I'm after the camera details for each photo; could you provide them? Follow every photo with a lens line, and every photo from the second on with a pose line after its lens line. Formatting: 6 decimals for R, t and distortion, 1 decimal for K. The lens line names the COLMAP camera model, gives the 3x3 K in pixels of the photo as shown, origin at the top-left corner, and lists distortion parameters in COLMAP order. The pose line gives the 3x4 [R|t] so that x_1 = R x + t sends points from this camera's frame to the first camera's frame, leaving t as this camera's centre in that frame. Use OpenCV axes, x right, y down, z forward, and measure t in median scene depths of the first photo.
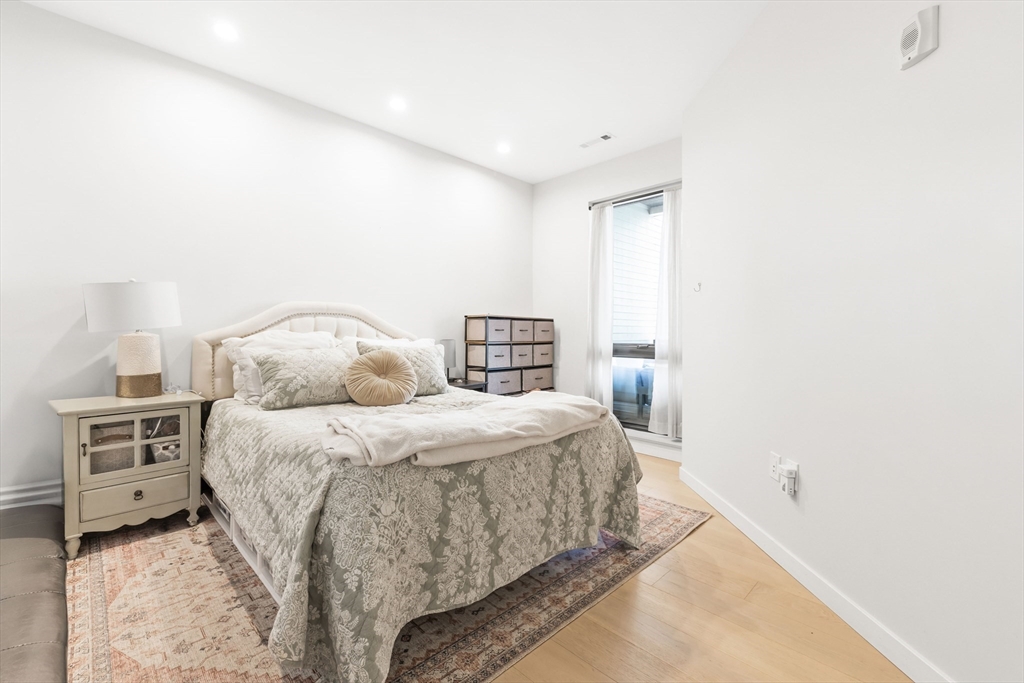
lens RADIAL K [[435.8, 0, 504.9], [0, 435.8, 350.4], [0, 0, 1]] dist [-0.002173, -0.000321]
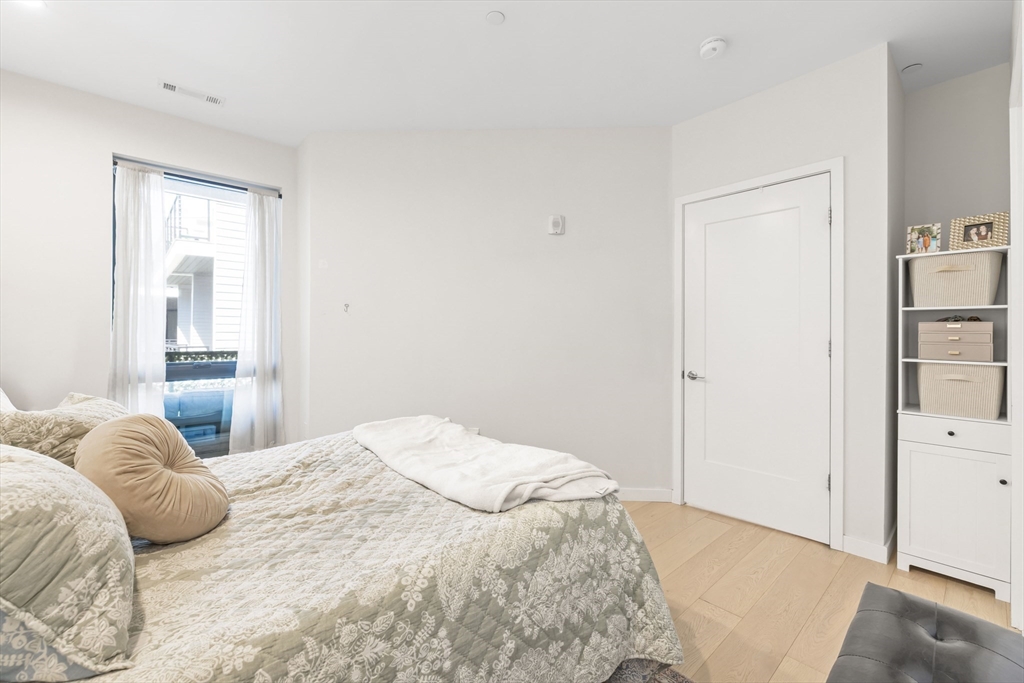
lens RADIAL K [[424.1, 0, 512.0], [0, 424.1, 341.5], [0, 0, 1]] dist [-0.002114, -0.000111]
pose [[0.049210, -0.006076, 0.998770, -0.504329], [0.028945, 0.999570, 0.004654, -0.040909], [-0.998369, 0.028681, 0.049365, 0.432474]]
